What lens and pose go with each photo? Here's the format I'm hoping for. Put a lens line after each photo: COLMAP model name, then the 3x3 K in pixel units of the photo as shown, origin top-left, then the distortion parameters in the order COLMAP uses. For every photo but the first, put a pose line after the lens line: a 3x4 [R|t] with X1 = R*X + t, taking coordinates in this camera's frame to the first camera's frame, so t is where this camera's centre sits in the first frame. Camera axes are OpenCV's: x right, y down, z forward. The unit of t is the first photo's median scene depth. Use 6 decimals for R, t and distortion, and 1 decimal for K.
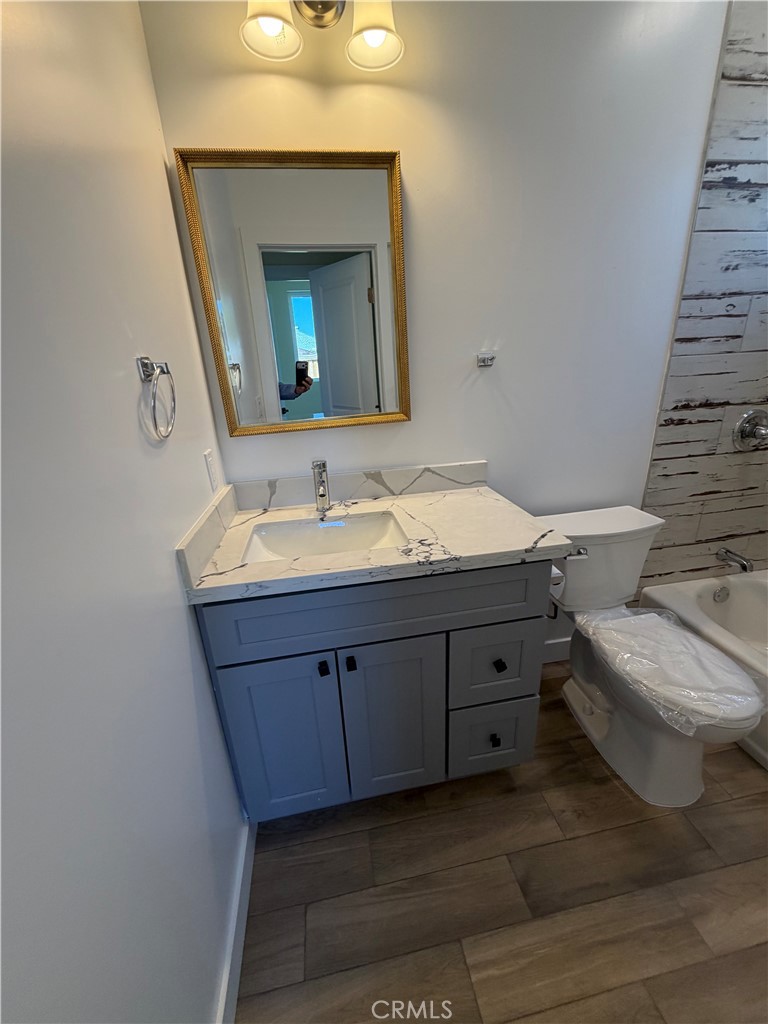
lens RADIAL K [[408.5, 0, 385.5], [0, 408.5, 511.8], [0, 0, 1]] dist [-0.001235, 0.000689]
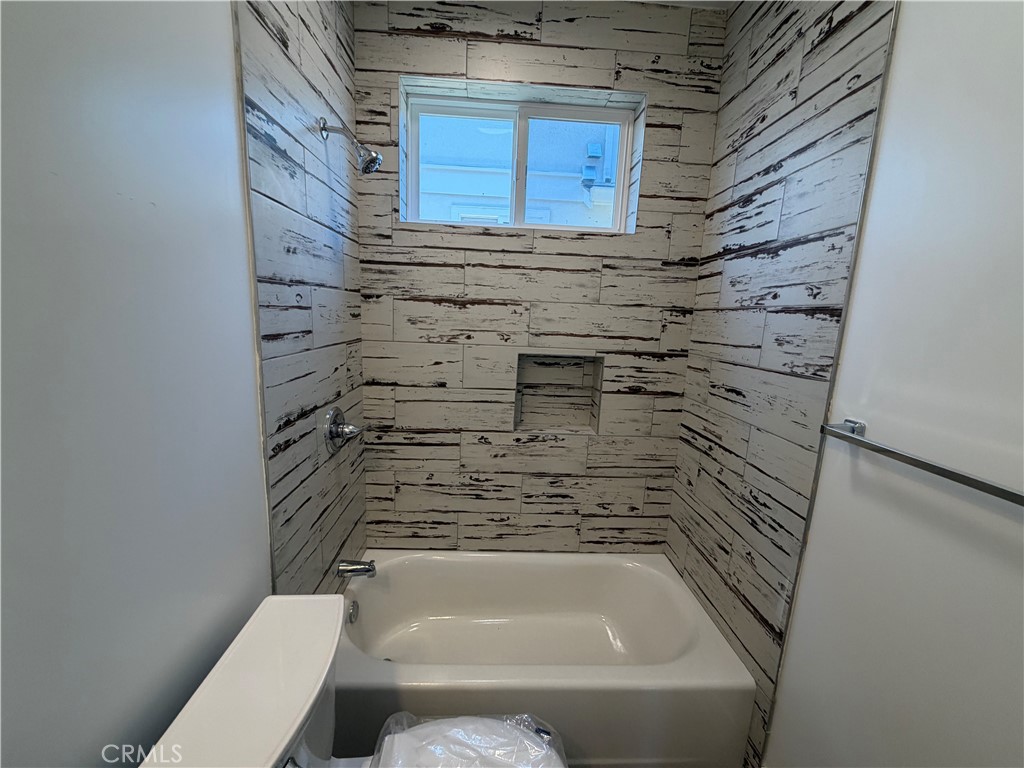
lens RADIAL K [[408.5, 0, 511.6], [0, 408.5, 386.0], [0, 0, 1]] dist [-0.001235, 0.000689]
pose [[0.116477, -0.123246, 0.985517, 0.090092], [0.285377, 0.954581, 0.085649, -0.286081], [-0.951311, 0.271268, 0.146358, 0.536109]]
